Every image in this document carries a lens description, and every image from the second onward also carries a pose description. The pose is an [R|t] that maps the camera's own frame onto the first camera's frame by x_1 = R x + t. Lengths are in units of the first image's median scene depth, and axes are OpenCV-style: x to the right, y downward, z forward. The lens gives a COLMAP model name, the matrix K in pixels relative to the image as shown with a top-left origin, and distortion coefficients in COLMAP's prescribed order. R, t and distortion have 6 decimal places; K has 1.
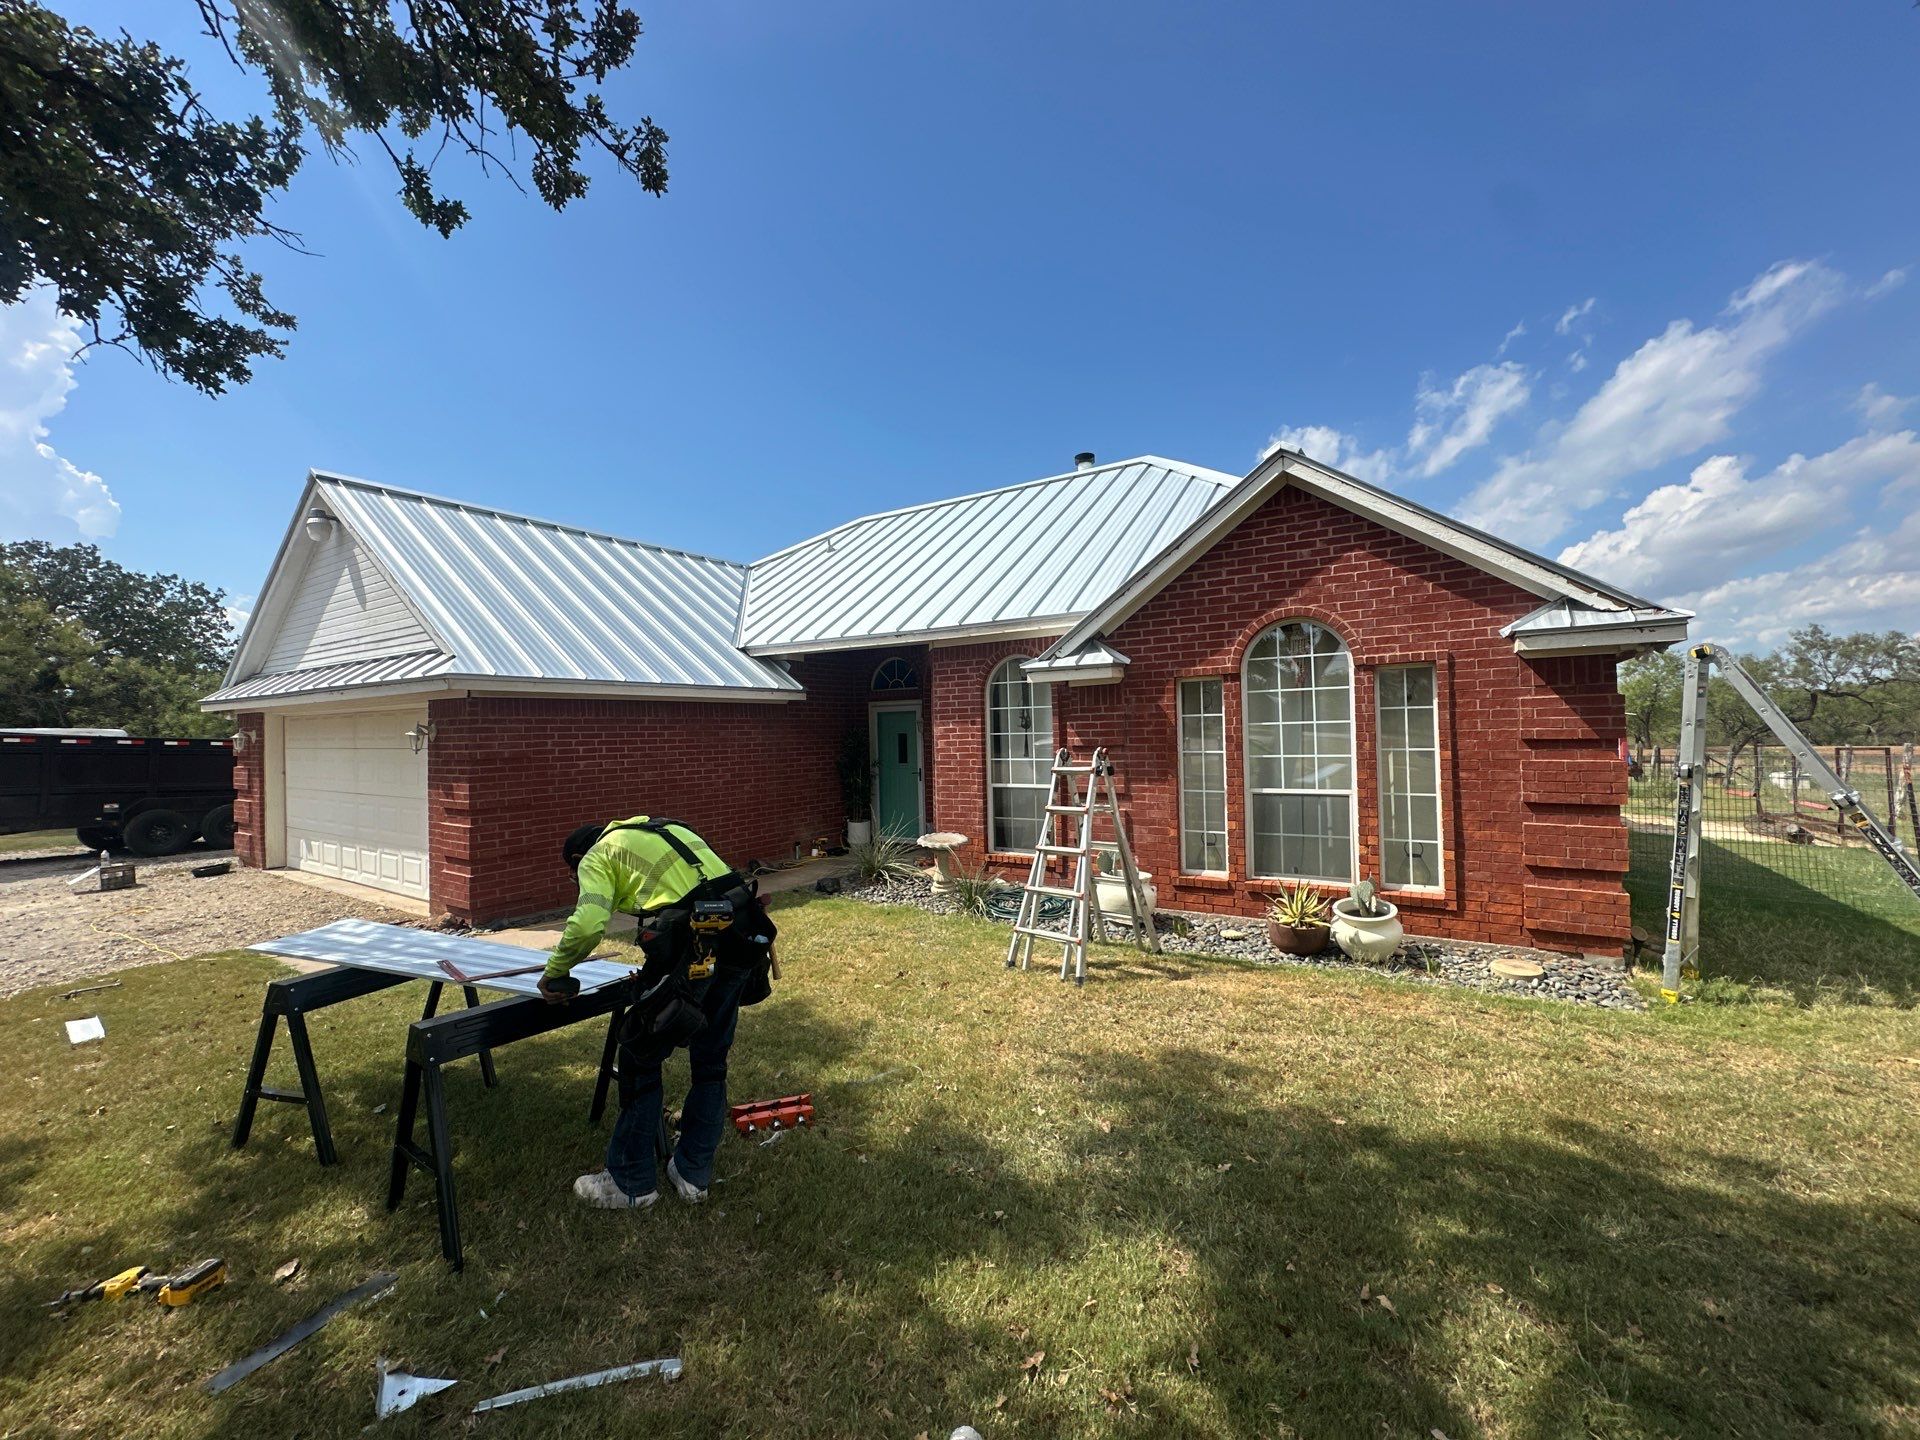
lens RADIAL K [[765.6, 0, 969.5], [0, 765.6, 719.9], [0, 0, 1]] dist [0.001117, 0.000043]
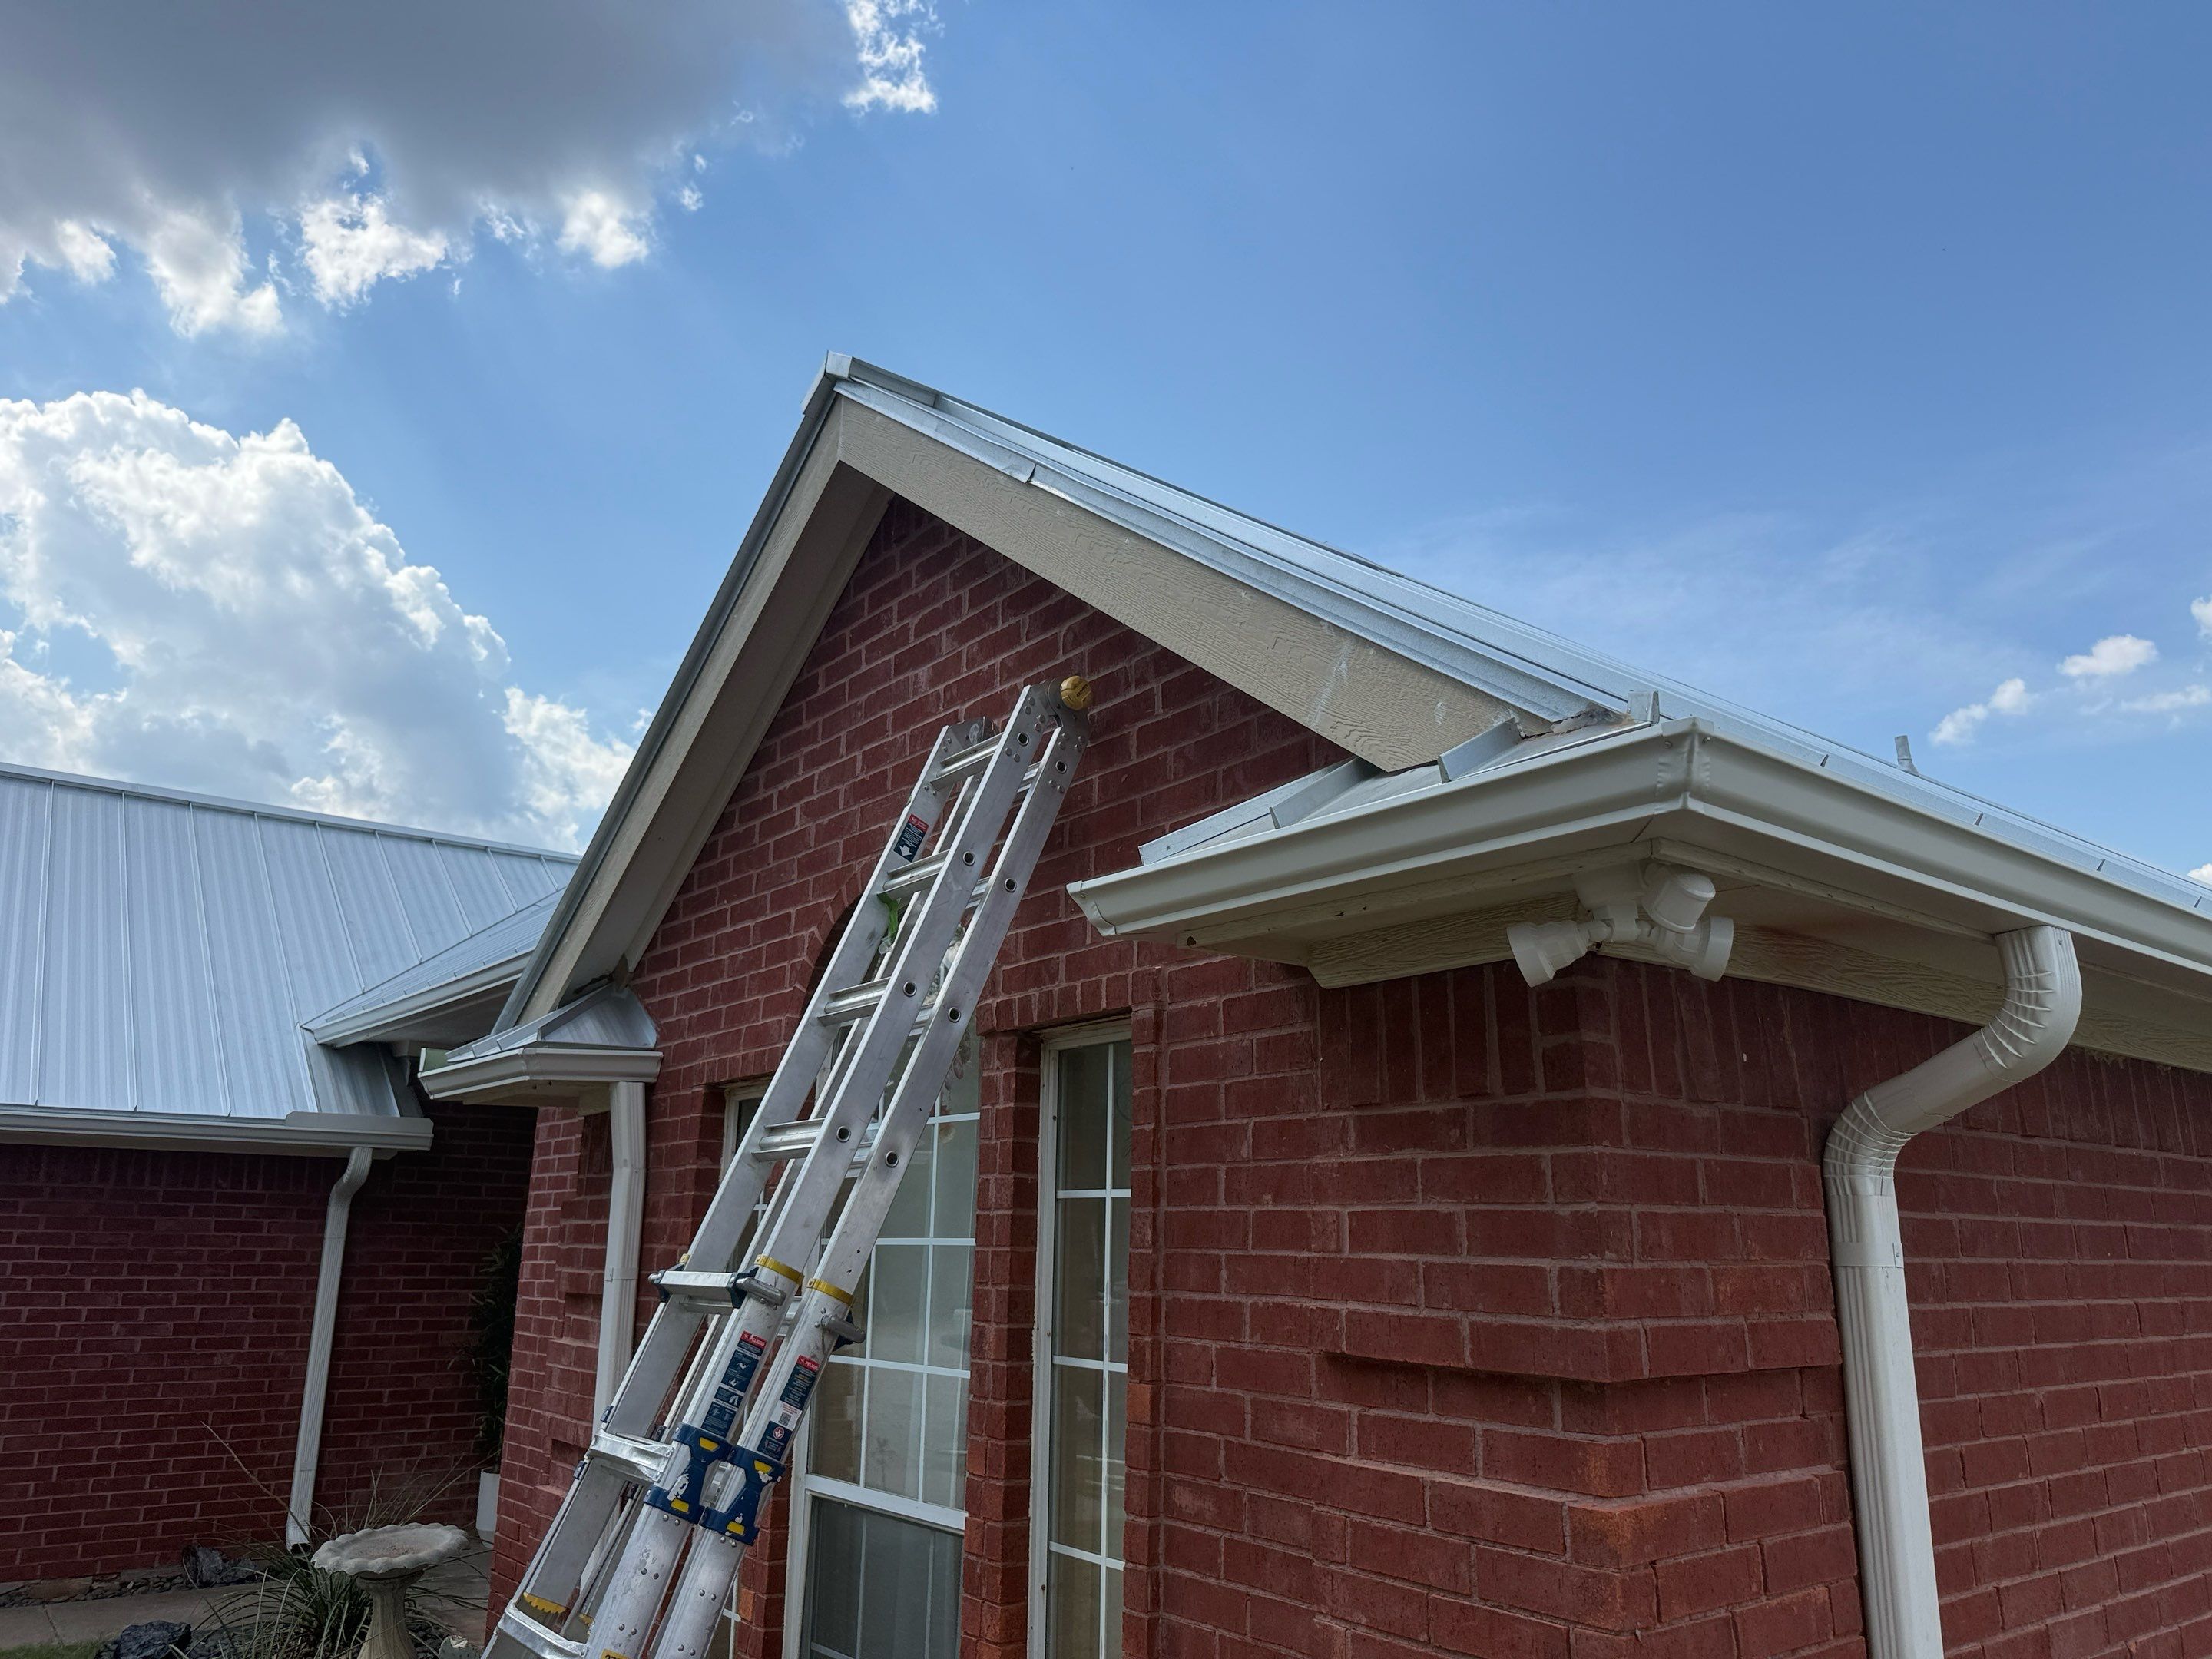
lens RADIAL K [[1550.0, 0, 1114.1], [0, 1550.0, 823.3], [0, 0, 1]] dist [0.055296, -0.059264]
pose [[0.941888, -0.050307, -0.332139, 0.716087], [-0.032304, 0.970577, -0.238615, -0.011979], [0.334371, 0.235478, 0.912549, 0.462644]]
